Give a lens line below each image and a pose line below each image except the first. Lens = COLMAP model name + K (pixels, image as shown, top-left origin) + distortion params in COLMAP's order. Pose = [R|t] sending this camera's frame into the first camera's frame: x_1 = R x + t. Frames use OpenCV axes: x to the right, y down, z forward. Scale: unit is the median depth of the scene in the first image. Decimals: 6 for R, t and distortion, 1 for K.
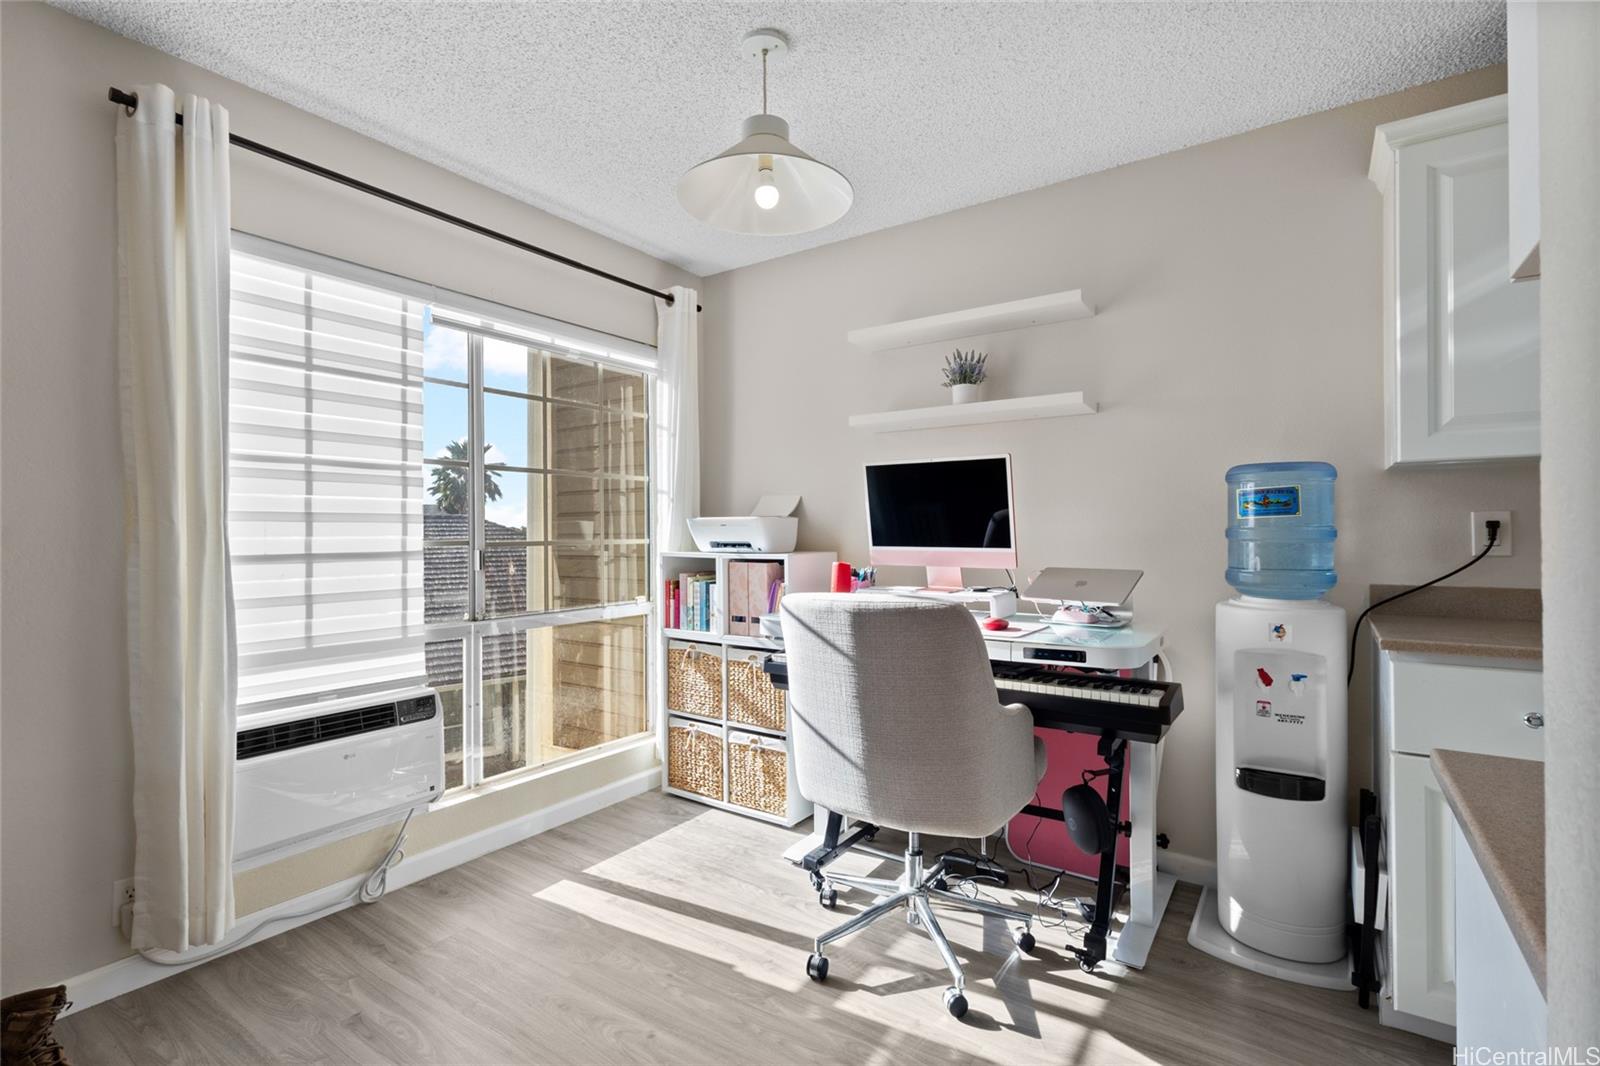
lens RADIAL K [[736.5, 0, 800.6], [0, 736.5, 527.5], [0, 0, 1]] dist [0.002246, 0.000550]
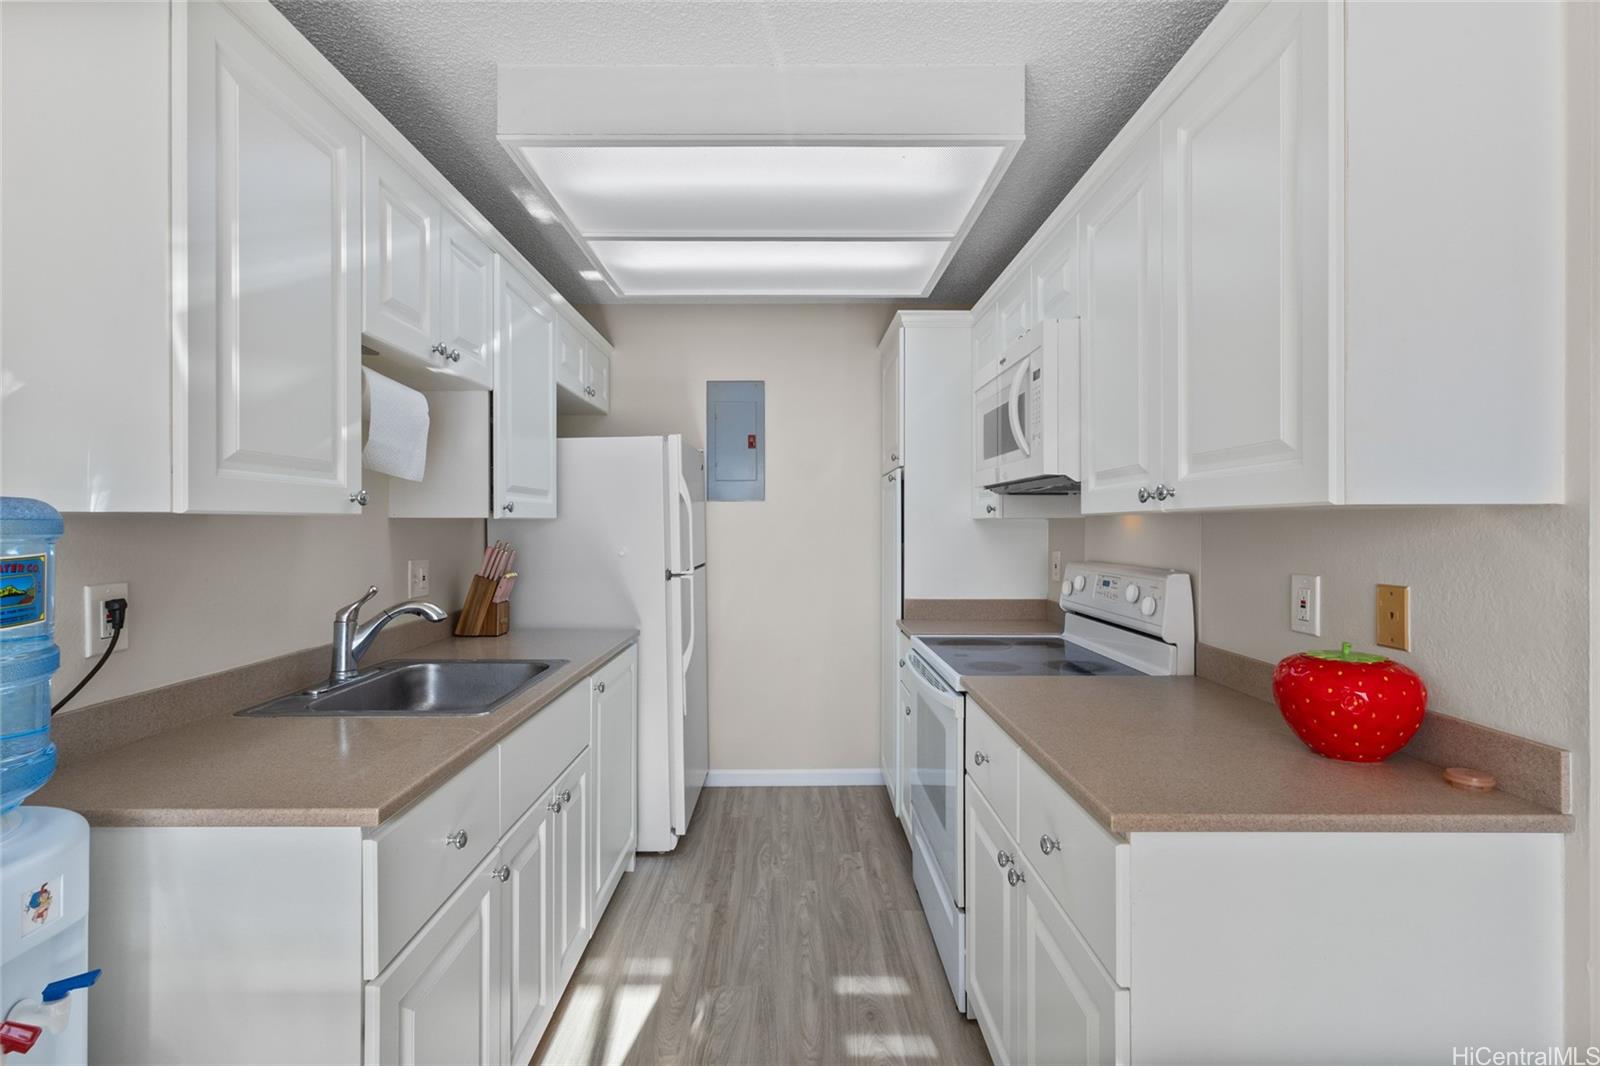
lens RADIAL K [[736.5, 0, 787.7], [0, 736.5, 523.9], [0, 0, 1]] dist [0.002246, 0.000550]
pose [[-0.566050, 0.002716, 0.824367, 0.056308], [-0.000790, 0.999992, -0.003837, -0.069186], [-0.824371, -0.002824, -0.566043, 0.828633]]
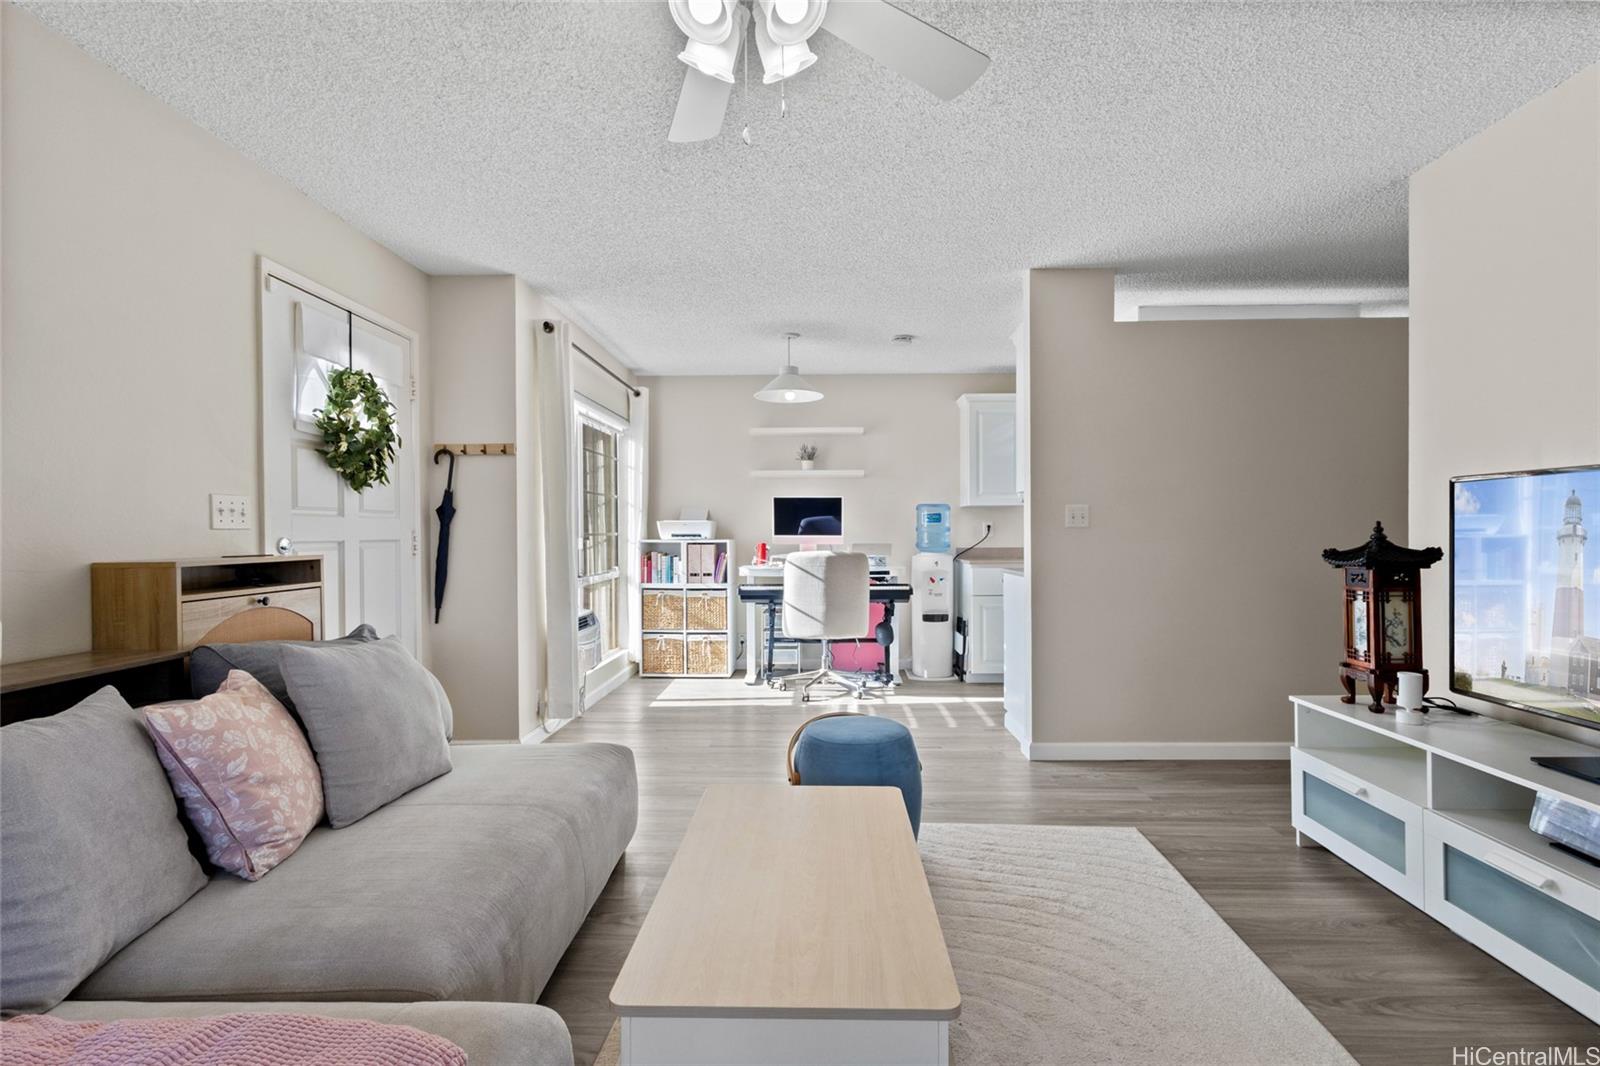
lens RADIAL K [[736.5, 0, 806.1], [0, 736.5, 531.2], [0, 0, 1]] dist [0.002246, 0.000550]
pose [[0.837494, 0.001291, 0.546445, -1.249928], [-0.004388, 0.999981, 0.004362, 0.005214], [-0.546429, -0.006051, 0.837484, -1.044508]]
